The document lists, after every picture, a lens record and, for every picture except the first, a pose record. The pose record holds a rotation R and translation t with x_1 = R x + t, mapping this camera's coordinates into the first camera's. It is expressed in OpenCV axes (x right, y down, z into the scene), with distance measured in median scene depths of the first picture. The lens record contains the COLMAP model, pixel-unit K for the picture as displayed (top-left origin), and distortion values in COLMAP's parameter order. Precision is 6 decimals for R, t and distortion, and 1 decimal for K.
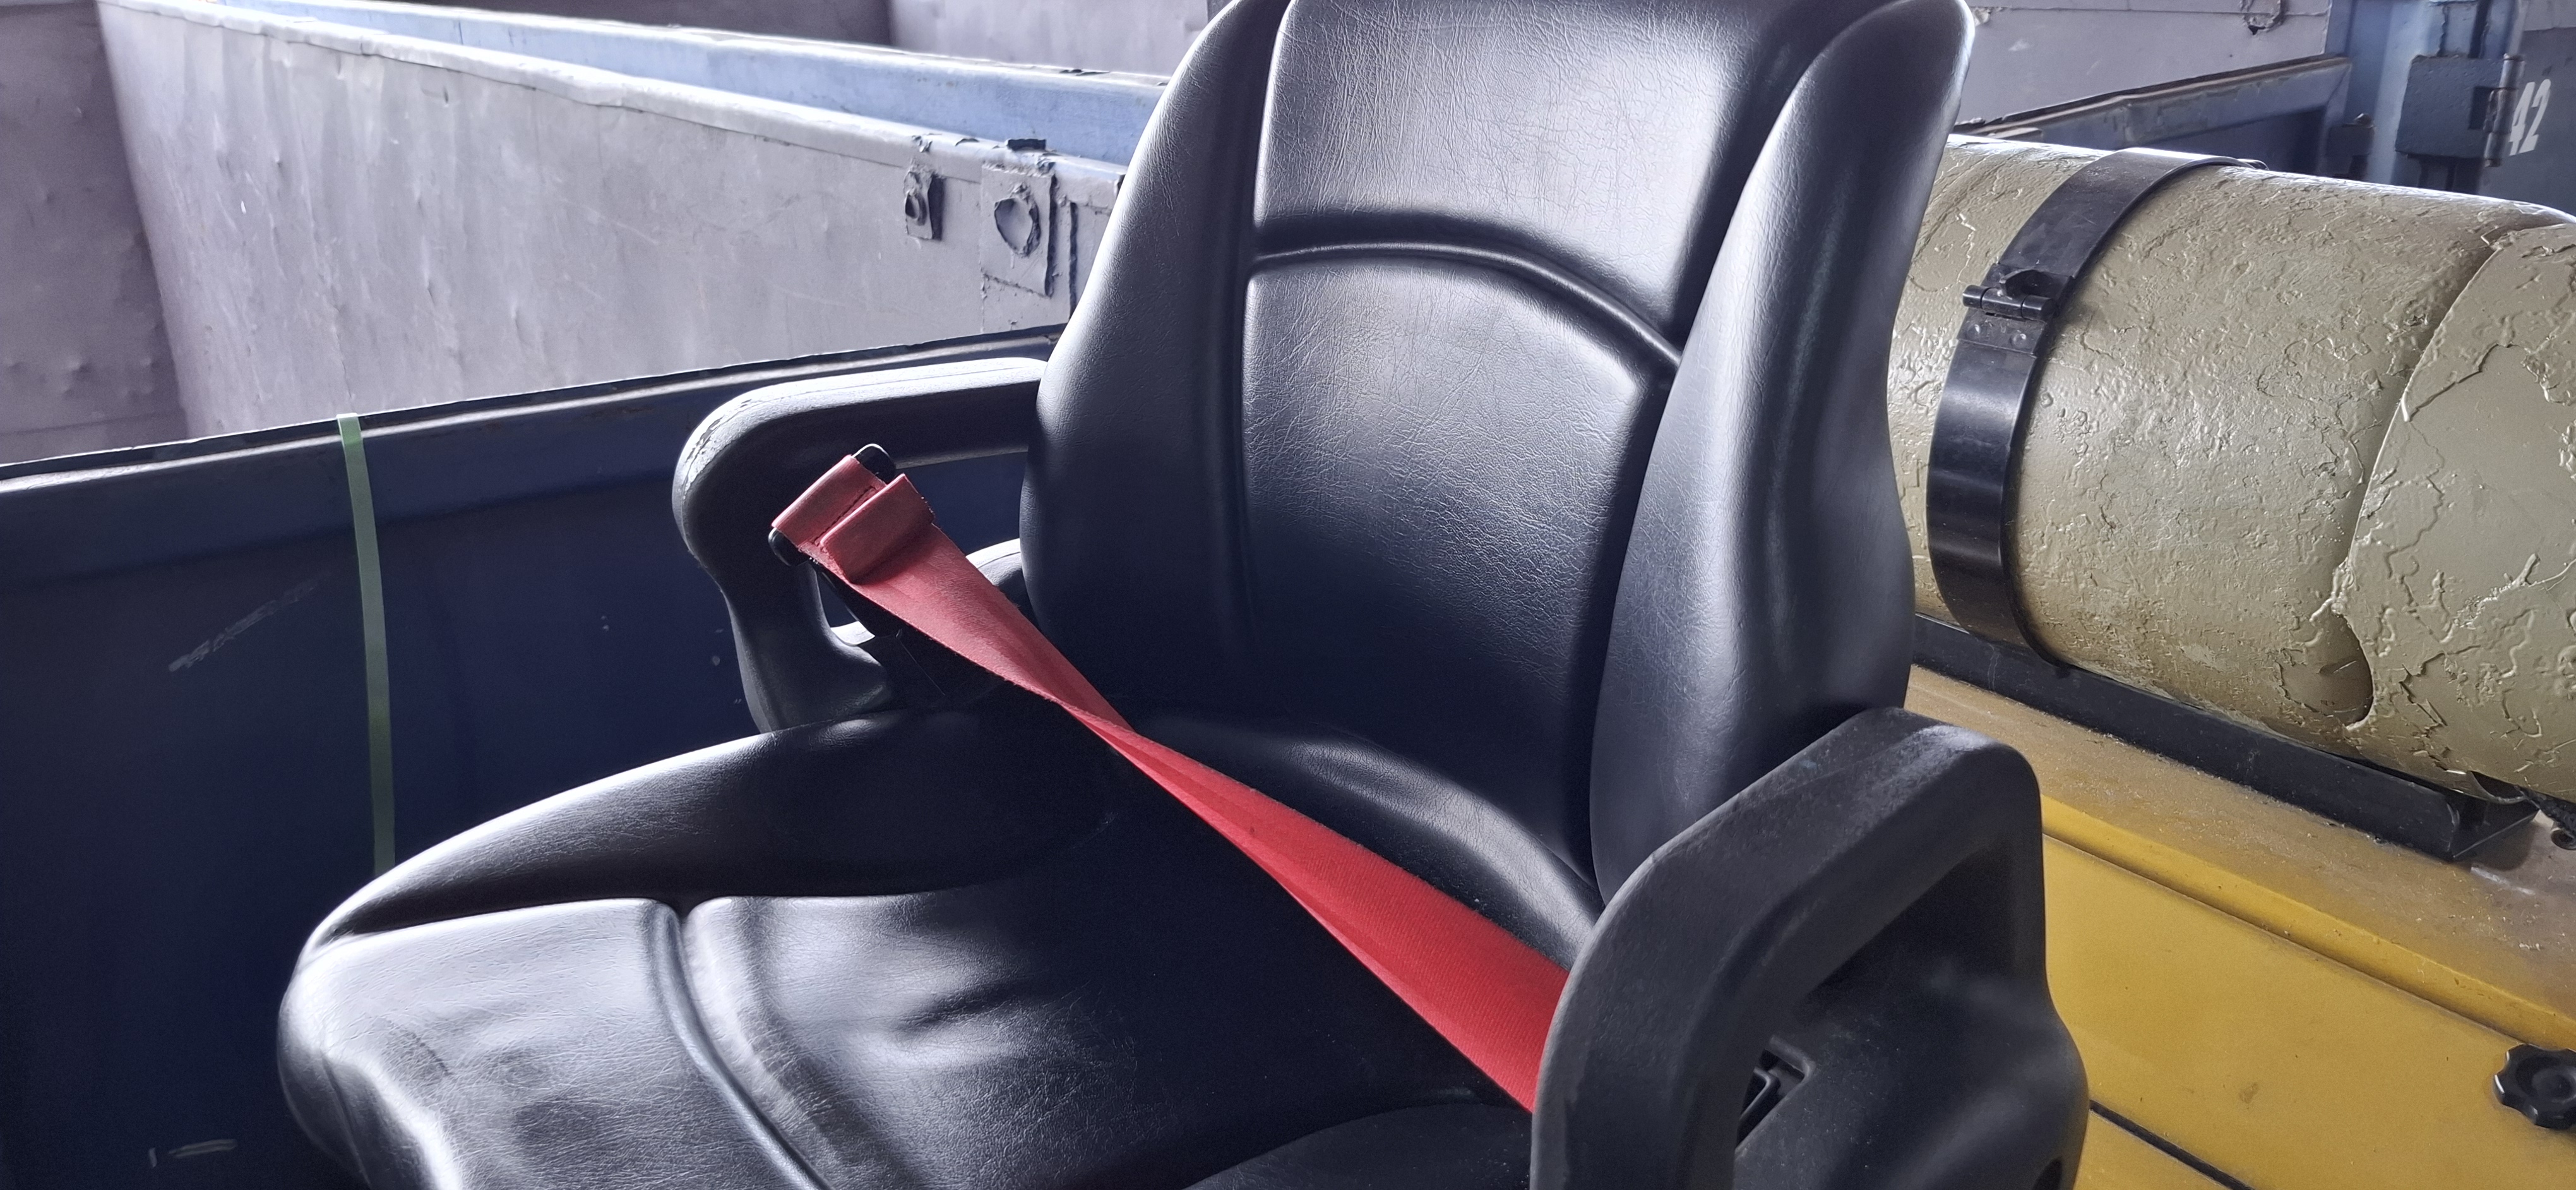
lens RADIAL K [[1678.7, 0, 1245.7], [0, 1678.7, 514.6], [0, 0, 1]] dist [0.044568, -0.113083]
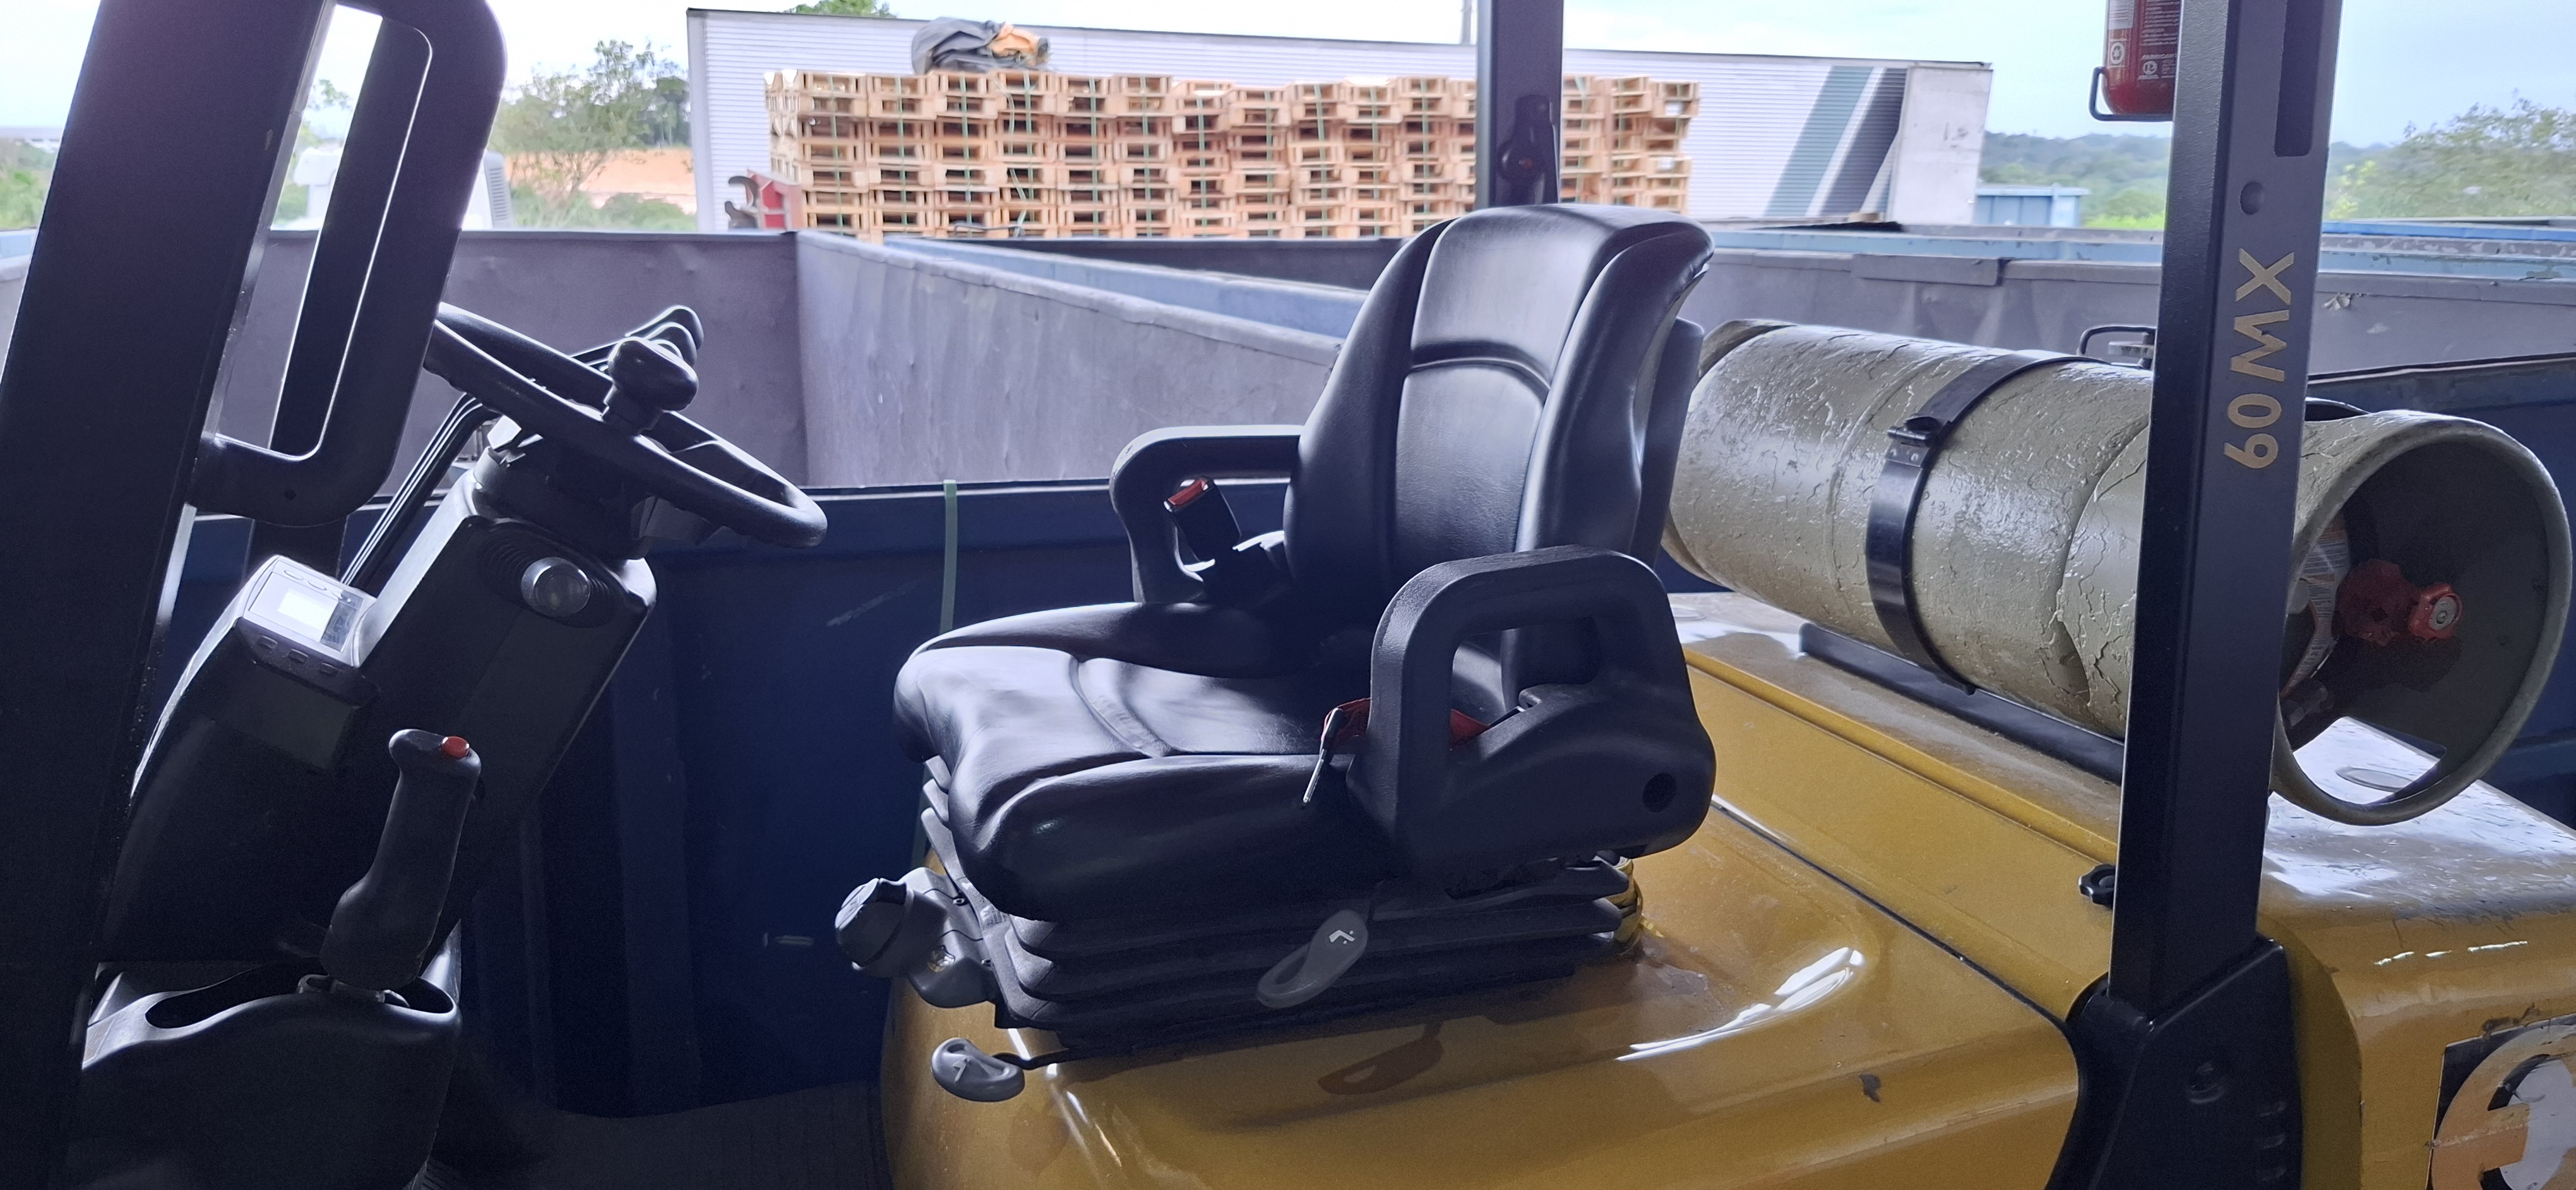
lens RADIAL K [[1678.7, 0, 1245.7], [0, 1678.7, 514.6], [0, 0, 1]] dist [0.044568, -0.113083]
pose [[0.950969, 0.074862, -0.300091, 0.124766], [-0.120064, 0.983528, -0.135120, 0.087160], [0.285032, 0.164525, 0.944293, -0.244852]]
